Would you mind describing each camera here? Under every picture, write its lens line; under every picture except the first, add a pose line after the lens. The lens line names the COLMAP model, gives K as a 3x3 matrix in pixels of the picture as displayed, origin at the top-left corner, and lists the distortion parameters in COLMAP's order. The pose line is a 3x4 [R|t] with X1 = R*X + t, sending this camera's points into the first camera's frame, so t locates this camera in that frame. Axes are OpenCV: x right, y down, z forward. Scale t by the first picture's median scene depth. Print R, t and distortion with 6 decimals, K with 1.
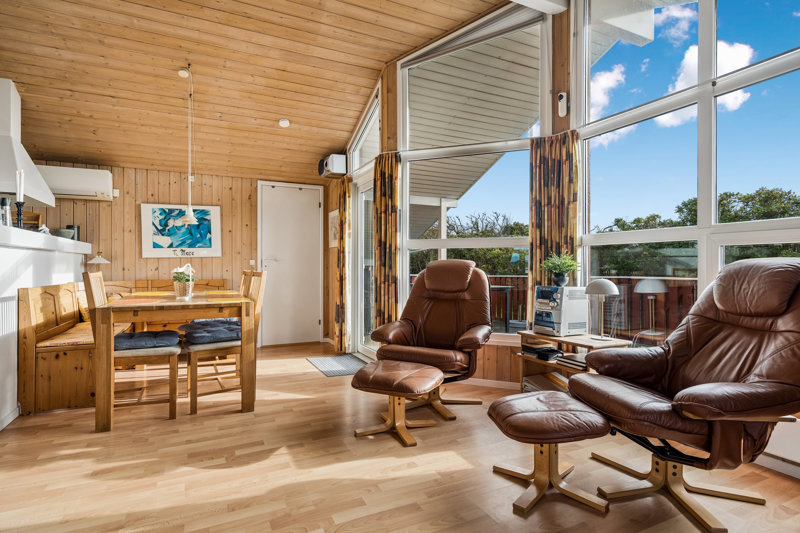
lens RADIAL K [[411.4, 0, 394.5], [0, 411.4, 264.7], [0, 0, 1]] dist [0.004037, 0.003052]
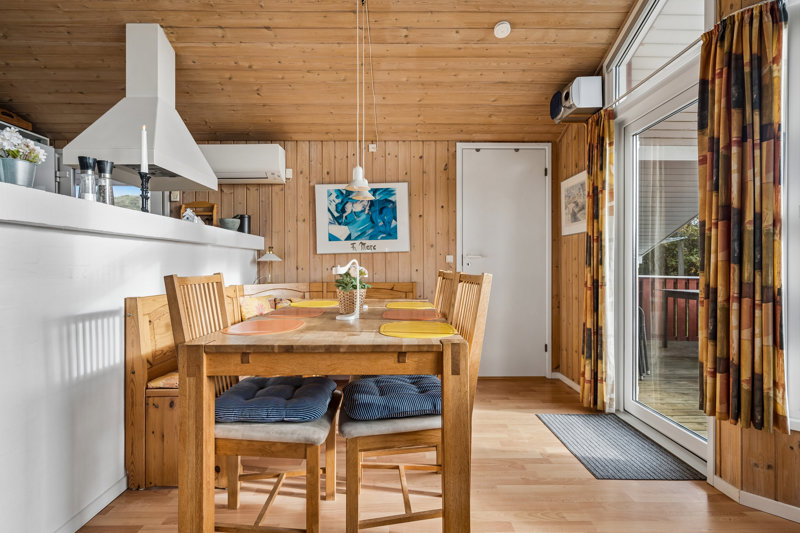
lens RADIAL K [[411.4, 0, 399.1], [0, 411.4, 266.8], [0, 0, 1]] dist [0.004037, 0.003052]
pose [[0.906915, 0.000166, -0.421314, -0.147806], [0.003773, 0.999957, 0.008516, 0.002149], [0.421298, -0.009313, 0.906875, 0.374828]]
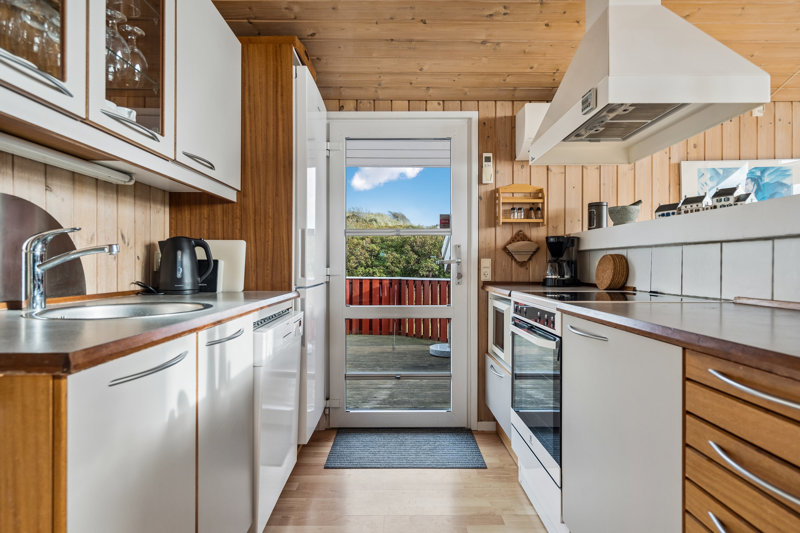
lens RADIAL K [[411.4, 0, 400.0], [0, 411.4, 265.7], [0, 0, 1]] dist [0.004037, 0.003052]
pose [[0.907987, 0.002024, -0.418994, -0.770688], [-0.001215, 0.999997, 0.002197, -0.005465], [0.418997, -0.001486, 0.907986, 0.336840]]
